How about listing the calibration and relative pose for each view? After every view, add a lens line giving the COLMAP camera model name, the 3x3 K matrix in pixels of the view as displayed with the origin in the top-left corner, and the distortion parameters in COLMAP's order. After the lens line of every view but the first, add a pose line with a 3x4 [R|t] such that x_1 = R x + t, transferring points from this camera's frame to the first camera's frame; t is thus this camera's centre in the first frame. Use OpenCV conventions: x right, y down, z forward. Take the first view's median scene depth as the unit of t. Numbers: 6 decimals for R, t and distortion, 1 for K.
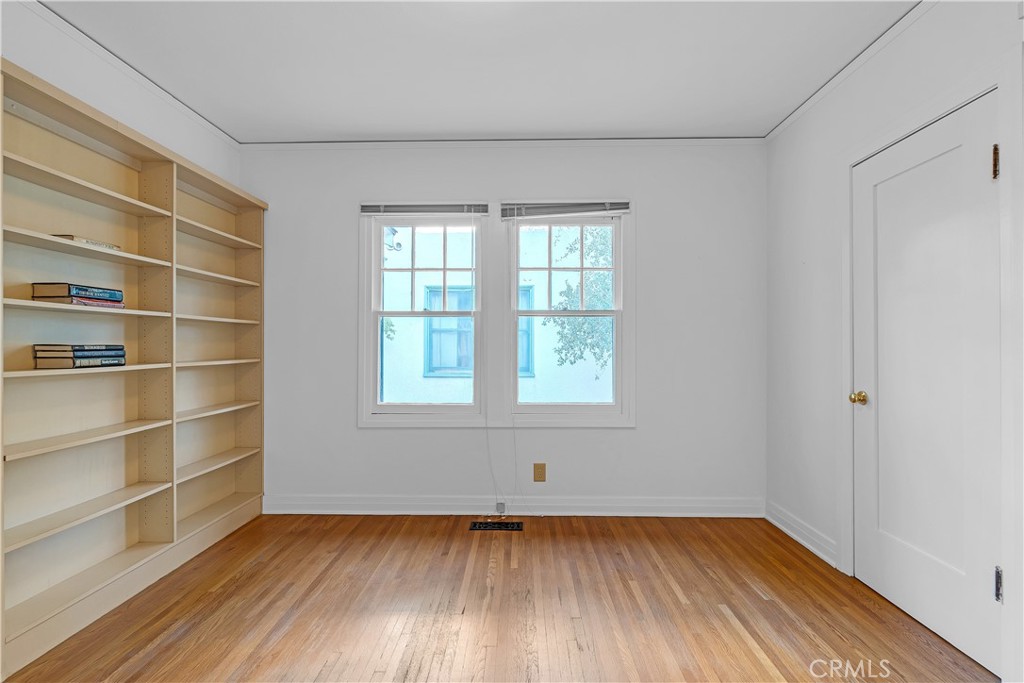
lens RADIAL K [[453.4, 0, 513.3], [0, 453.4, 342.5], [0, 0, 1]] dist [-0.002157, -0.000771]
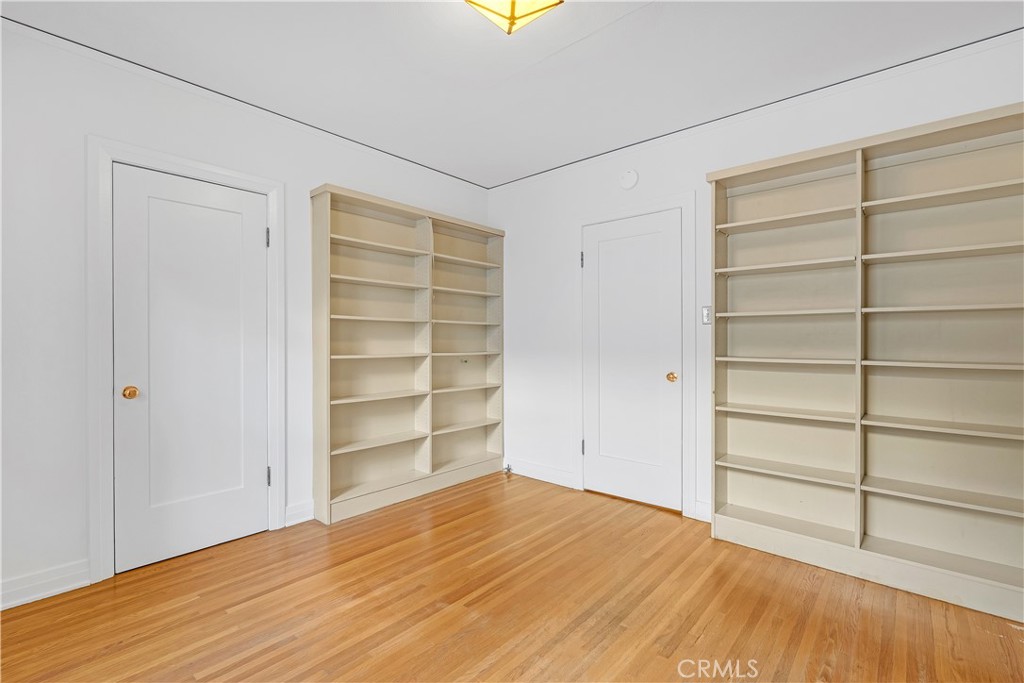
lens RADIAL K [[453.4, 0, 514.3], [0, 453.4, 340.6], [0, 0, 1]] dist [-0.002157, -0.000771]
pose [[-0.757336, 0.003560, 0.653016, -0.601038], [0.003871, 0.999992, -0.000962, 0.017528], [-0.653014, 0.001799, -0.757343, 1.301346]]
